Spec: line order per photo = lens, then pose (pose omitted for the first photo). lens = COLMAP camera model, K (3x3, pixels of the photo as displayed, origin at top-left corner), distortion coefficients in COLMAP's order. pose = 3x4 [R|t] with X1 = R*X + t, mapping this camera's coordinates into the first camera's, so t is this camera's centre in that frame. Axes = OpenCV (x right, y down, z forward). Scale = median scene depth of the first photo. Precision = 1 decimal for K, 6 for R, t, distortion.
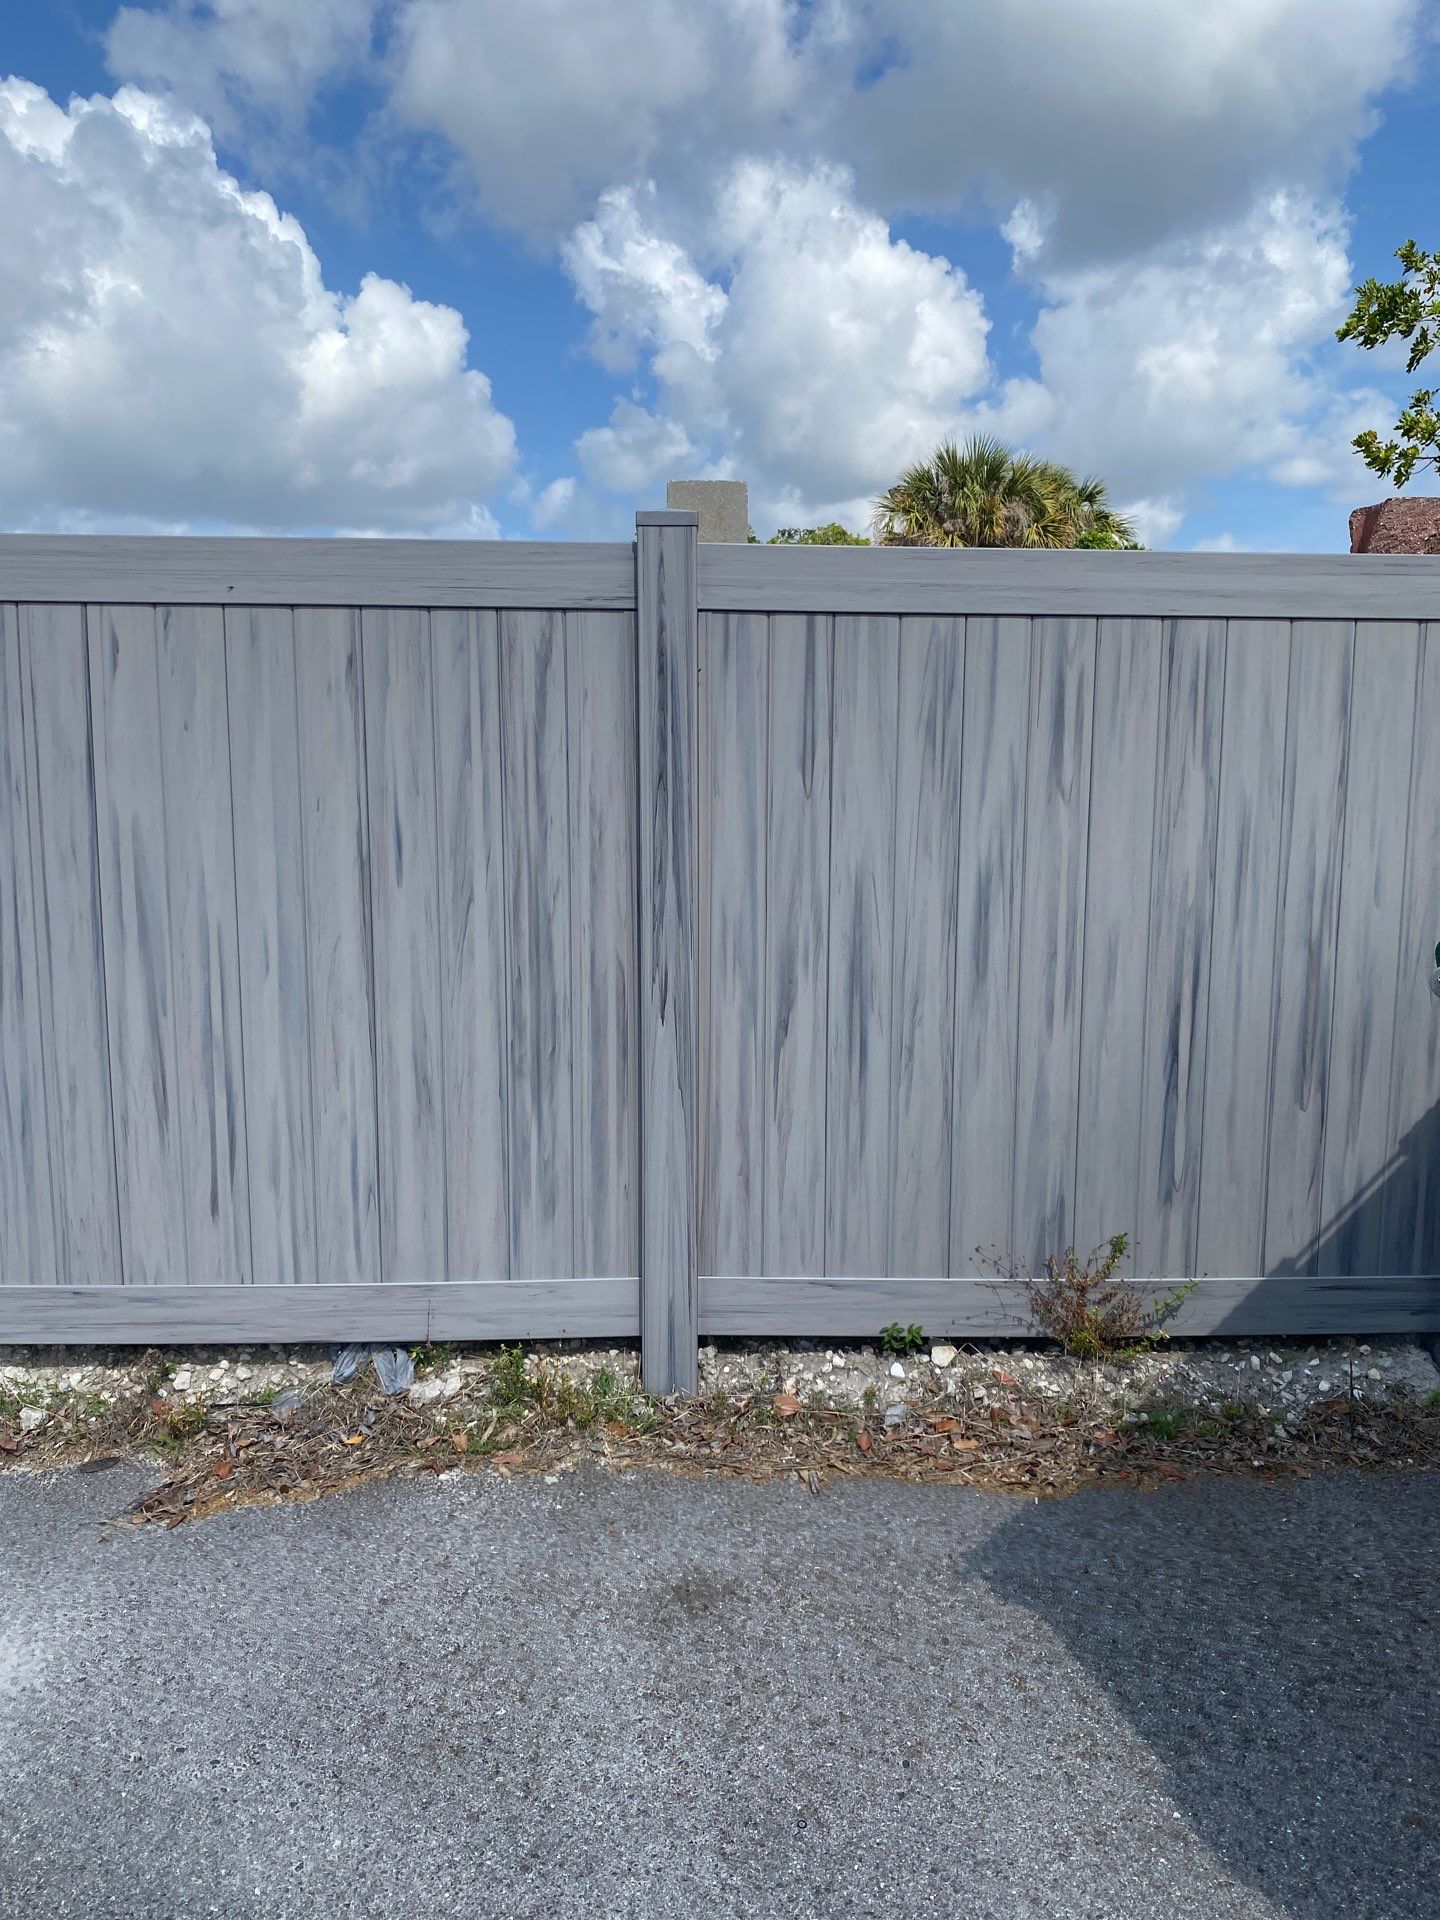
lens RADIAL K [[1461.9, 0, 707.6], [0, 1461.9, 944.8], [0, 0, 1]] dist [0.011832, -0.017861]
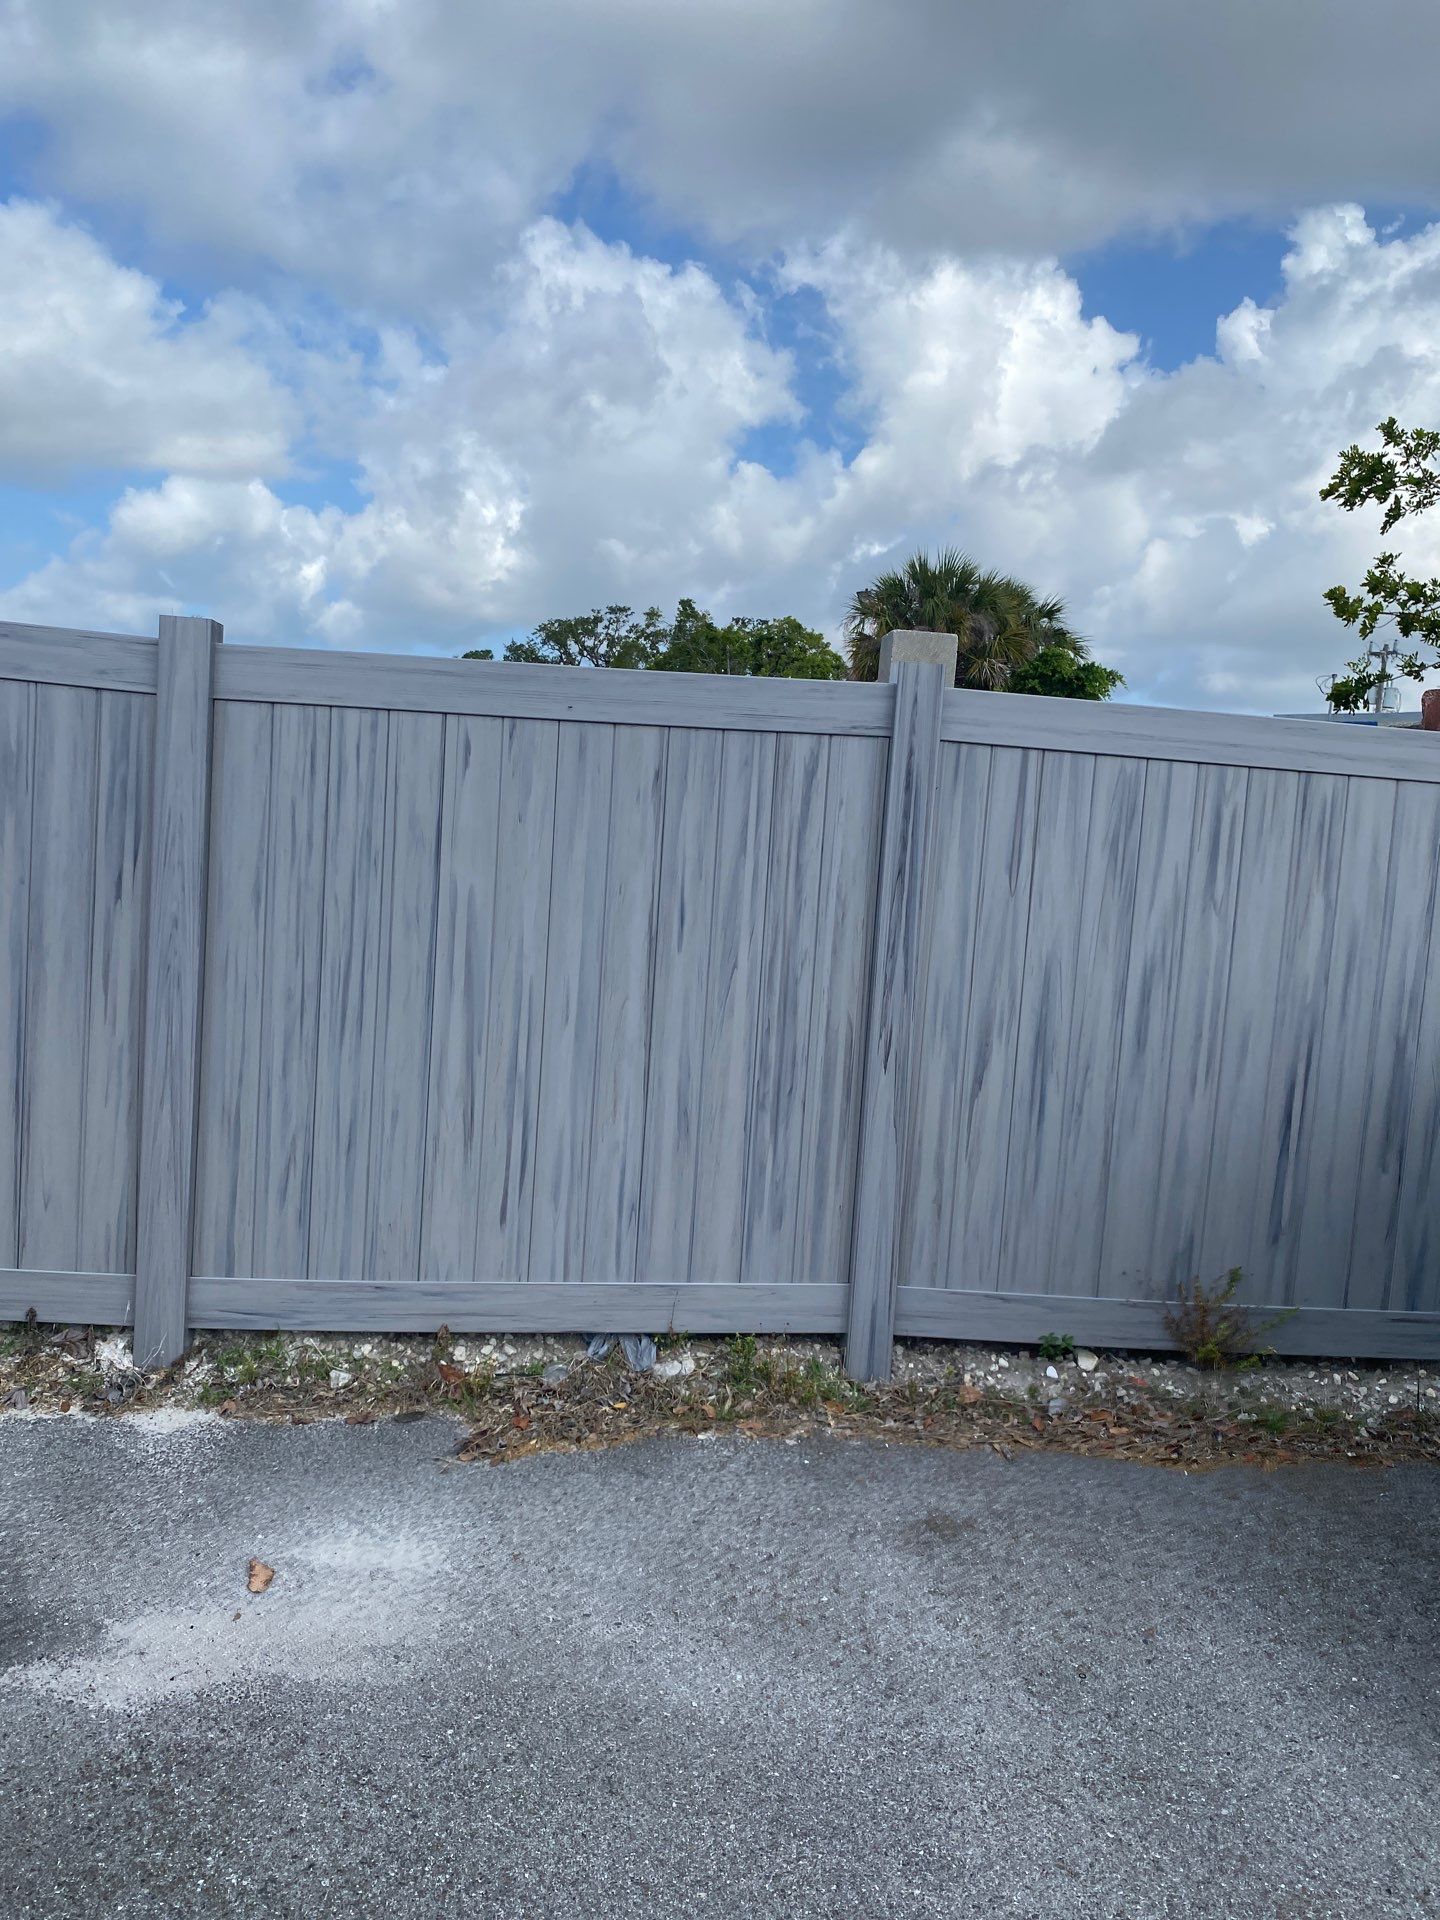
lens RADIAL K [[1461.9, 0, 725.6], [0, 1461.9, 975.0], [0, 0, 1]] dist [0.011832, -0.017861]
pose [[0.995818, 0.061410, 0.067642, -0.251128], [-0.059122, 0.997626, -0.035326, 0.022781], [-0.069651, 0.031179, 0.997084, -0.205936]]
